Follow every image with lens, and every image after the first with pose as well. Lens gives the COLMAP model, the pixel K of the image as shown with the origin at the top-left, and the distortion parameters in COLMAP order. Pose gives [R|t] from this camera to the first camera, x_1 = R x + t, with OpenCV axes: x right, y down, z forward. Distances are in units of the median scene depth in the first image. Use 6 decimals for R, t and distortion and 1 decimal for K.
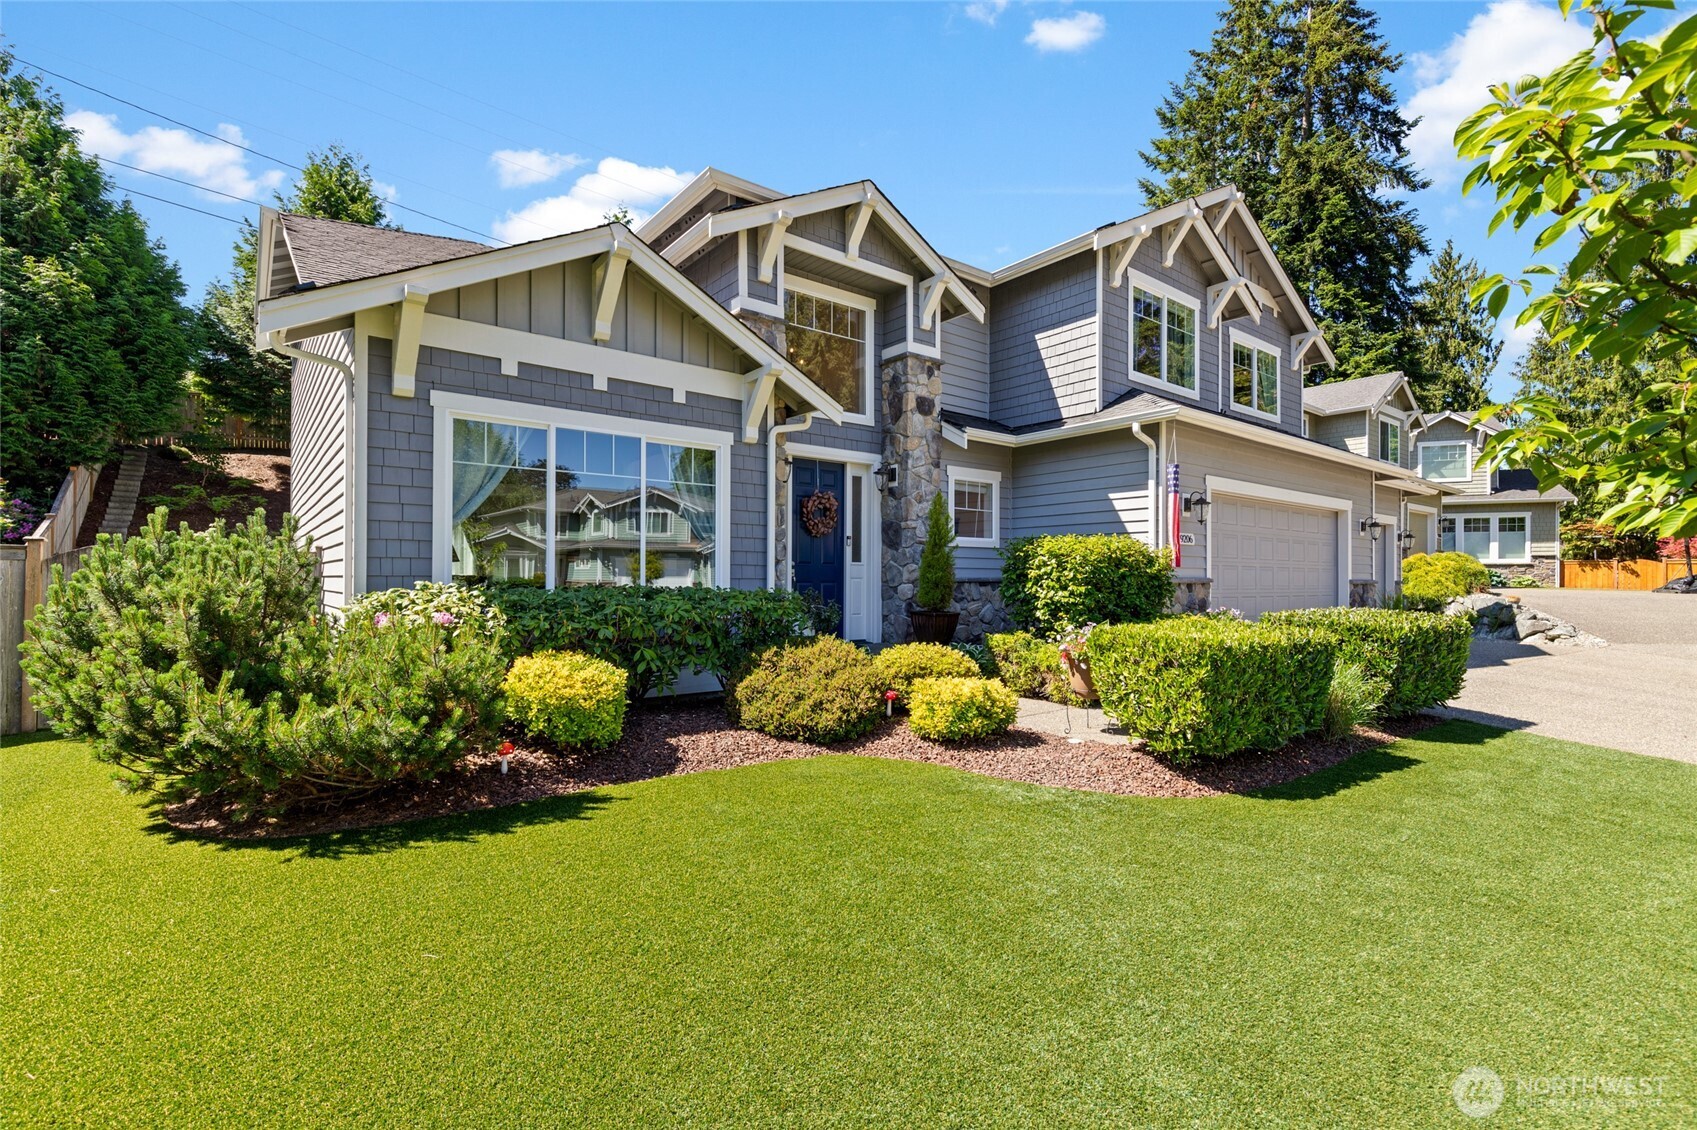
lens RADIAL K [[761.8, 0, 848.4], [0, 761.8, 575.5], [0, 0, 1]] dist [0.006030, 0.000119]
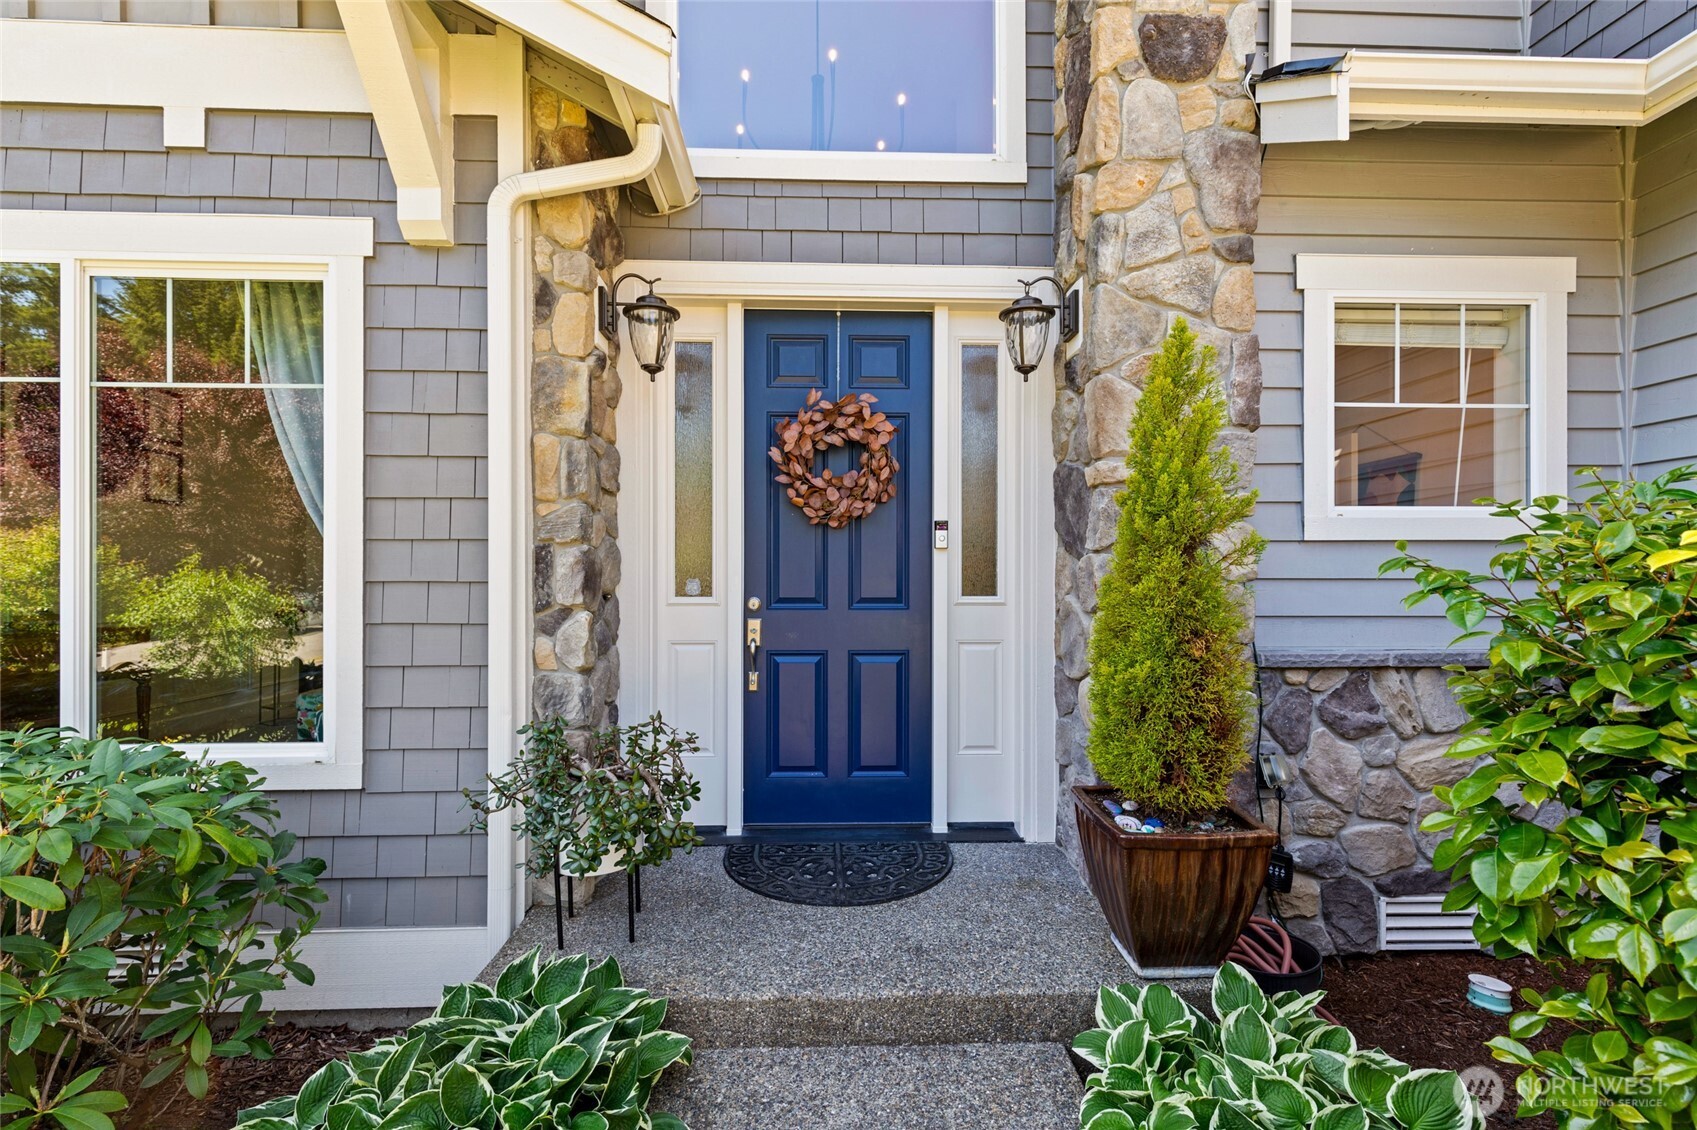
lens RADIAL K [[761.8, 0, 848.4], [0, 761.8, 575.5], [0, 0, 1]] dist [0.006030, 0.000119]
pose [[0.811280, -0.004023, -0.584643, 0.170114], [0.006228, 0.999979, 0.001762, -0.028677], [0.584624, -0.005070, 0.811288, 0.715629]]
